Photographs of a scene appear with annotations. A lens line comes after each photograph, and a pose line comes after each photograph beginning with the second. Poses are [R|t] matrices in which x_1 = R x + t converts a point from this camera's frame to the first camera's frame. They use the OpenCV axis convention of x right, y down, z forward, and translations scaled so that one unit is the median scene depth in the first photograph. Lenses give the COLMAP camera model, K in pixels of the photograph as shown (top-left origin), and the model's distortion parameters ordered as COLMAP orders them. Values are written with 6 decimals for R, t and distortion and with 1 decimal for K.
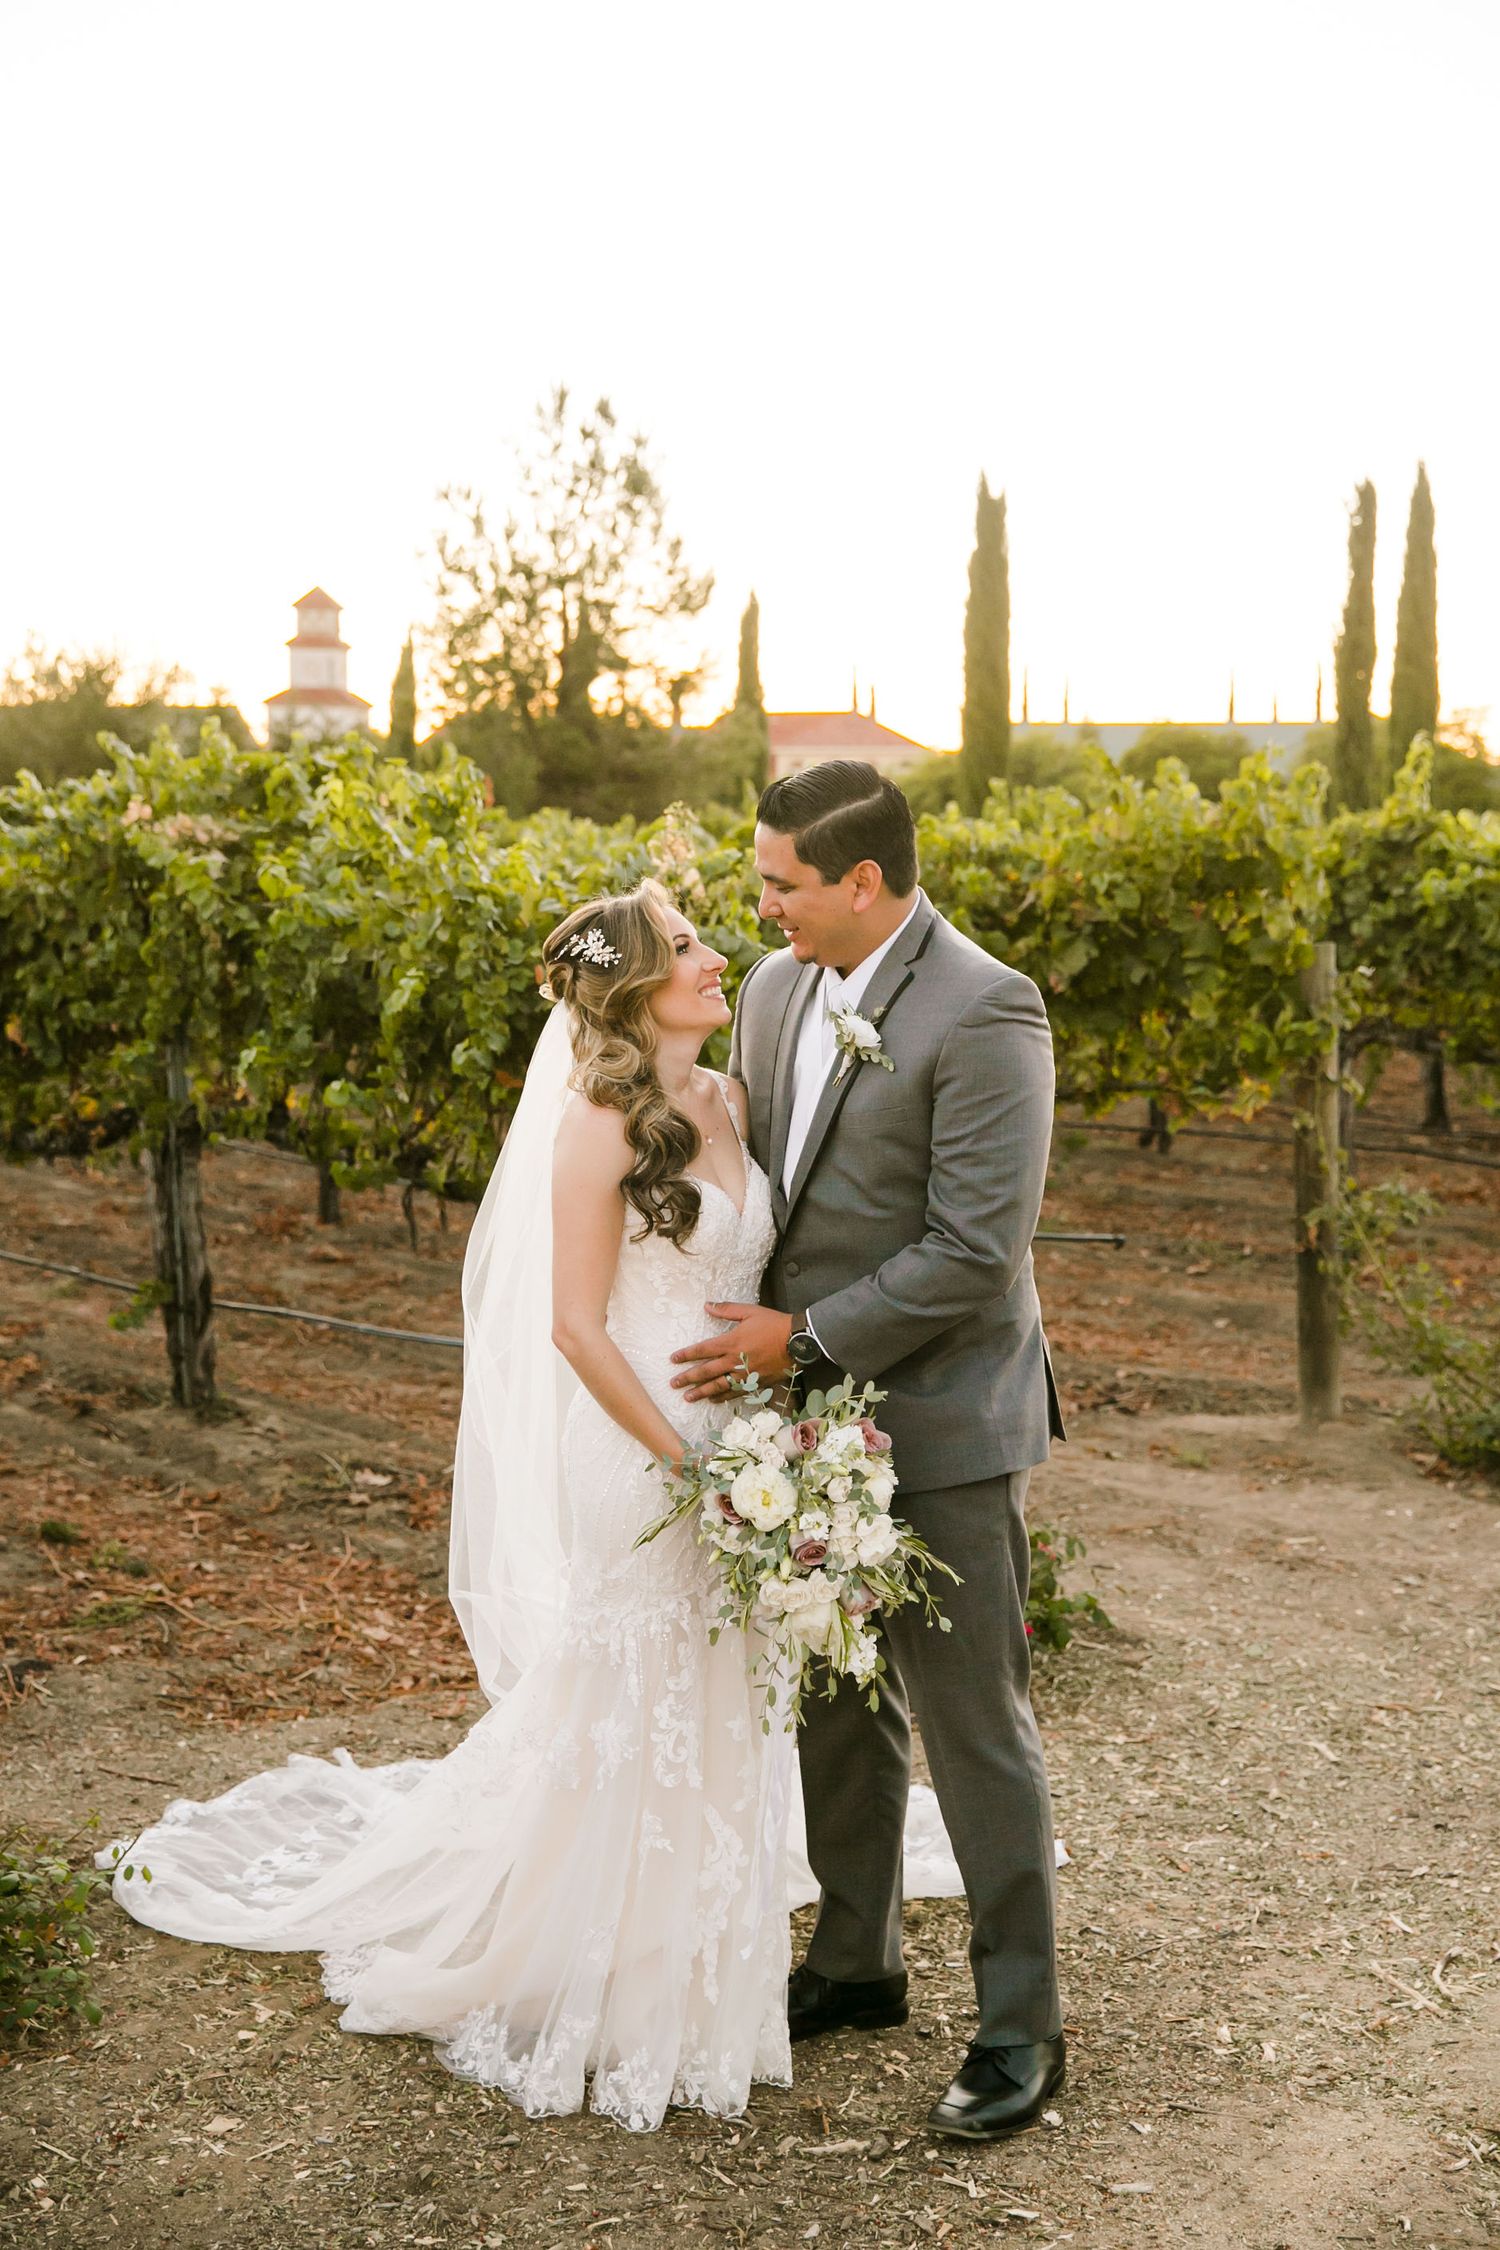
lens RADIAL K [[3023.1, 0, 750.0], [0, 3023.1, 1125.0], [0, 0, 1]] dist [-0.003566, -0.002654]
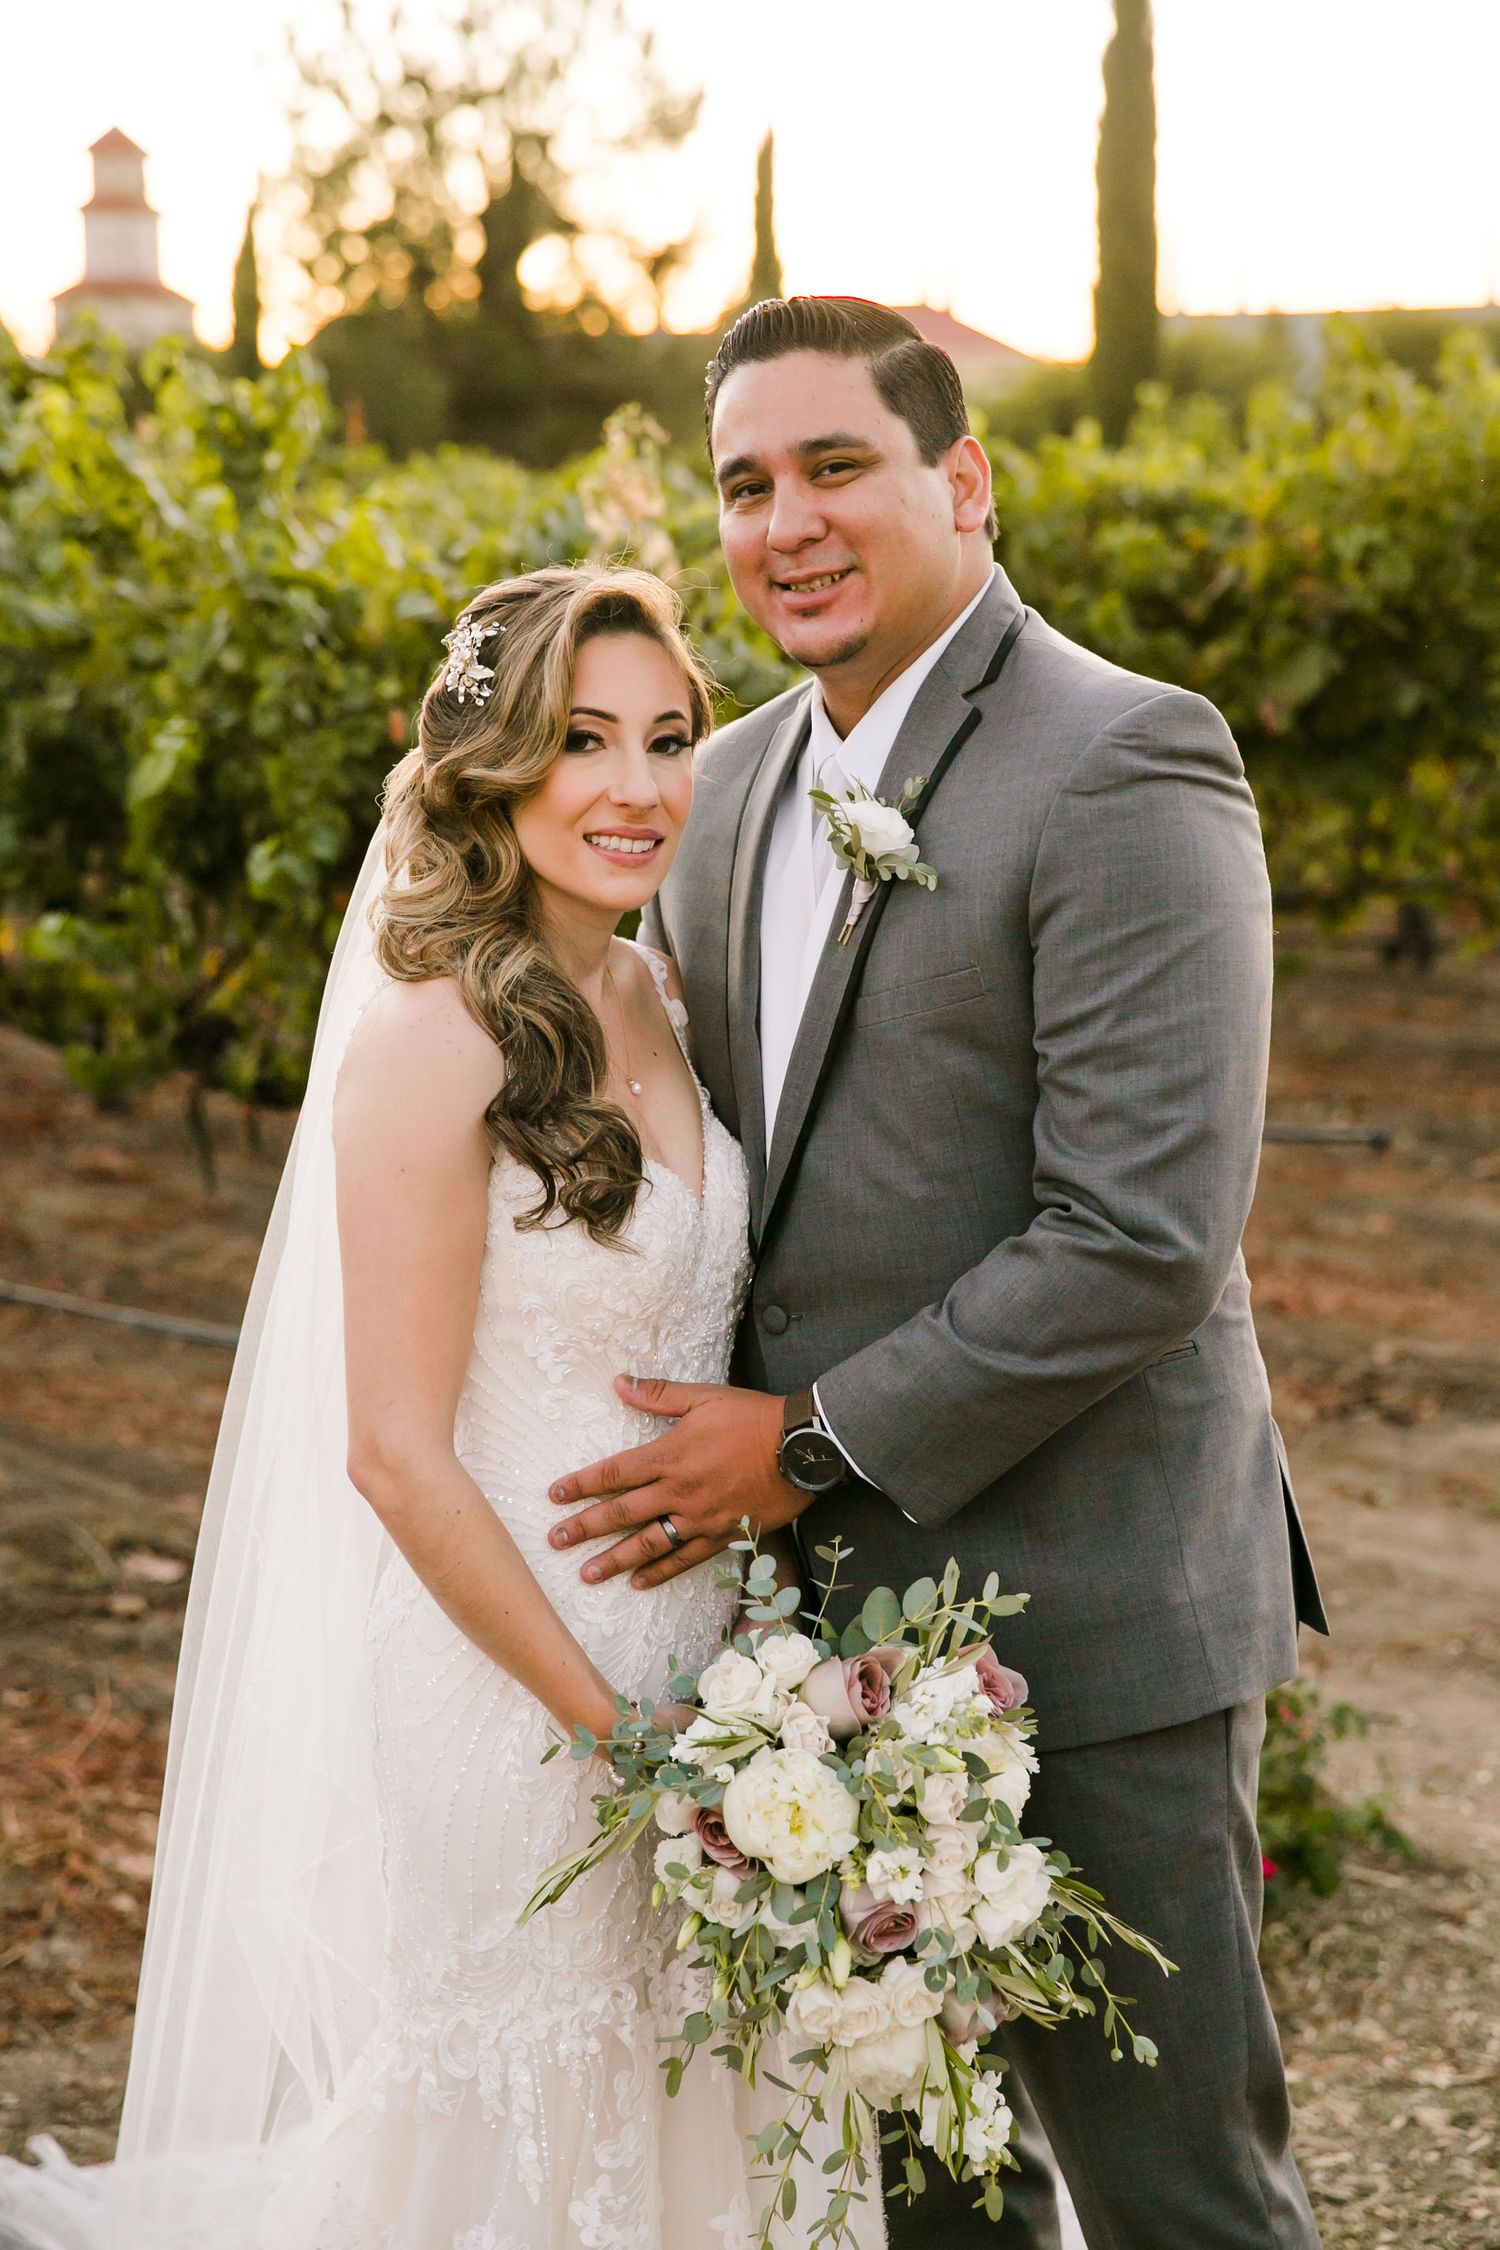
lens RADIAL K [[4424.9, 0, 747.3], [0, 4424.9, 1195.8], [0, 0, 1]] dist [0.177128, 0.304033]
pose [[0.999798, -0.018055, -0.008839, 0.002674], [0.018563, 0.997956, 0.061147, -0.008996], [0.007717, -0.061299, 0.998090, 0.124003]]
